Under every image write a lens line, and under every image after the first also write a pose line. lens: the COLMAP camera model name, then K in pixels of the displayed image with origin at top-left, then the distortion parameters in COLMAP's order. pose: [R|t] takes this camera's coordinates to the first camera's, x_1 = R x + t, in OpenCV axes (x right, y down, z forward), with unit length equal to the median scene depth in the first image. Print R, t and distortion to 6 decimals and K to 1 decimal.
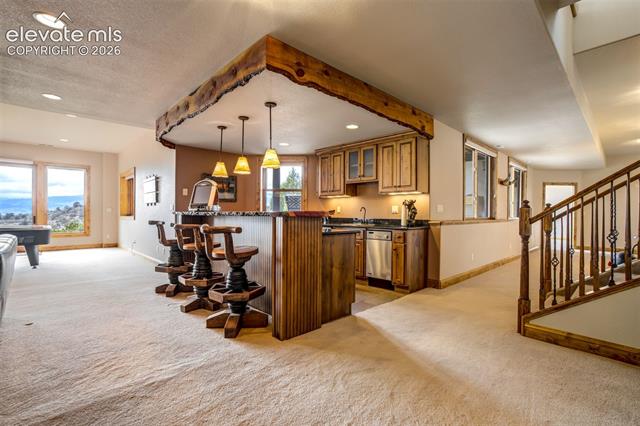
lens RADIAL K [[294.4, 0, 320.2], [0, 294.4, 213.7], [0, 0, 1]] dist [-0.025372, 0.005667]
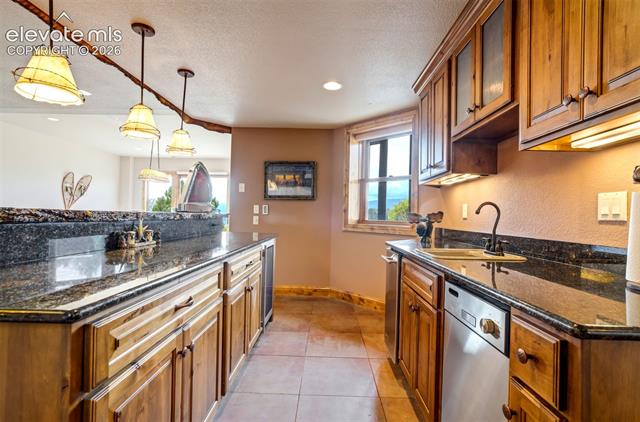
lens RADIAL K [[294.4, 0, 322.7], [0, 294.4, 212.8], [0, 0, 1]] dist [-0.025372, 0.005667]
pose [[0.733729, 0.003434, -0.679434, 0.211193], [-0.018527, 0.999717, -0.014954, -0.000977], [0.679190, 0.023560, 0.733585, 0.566944]]
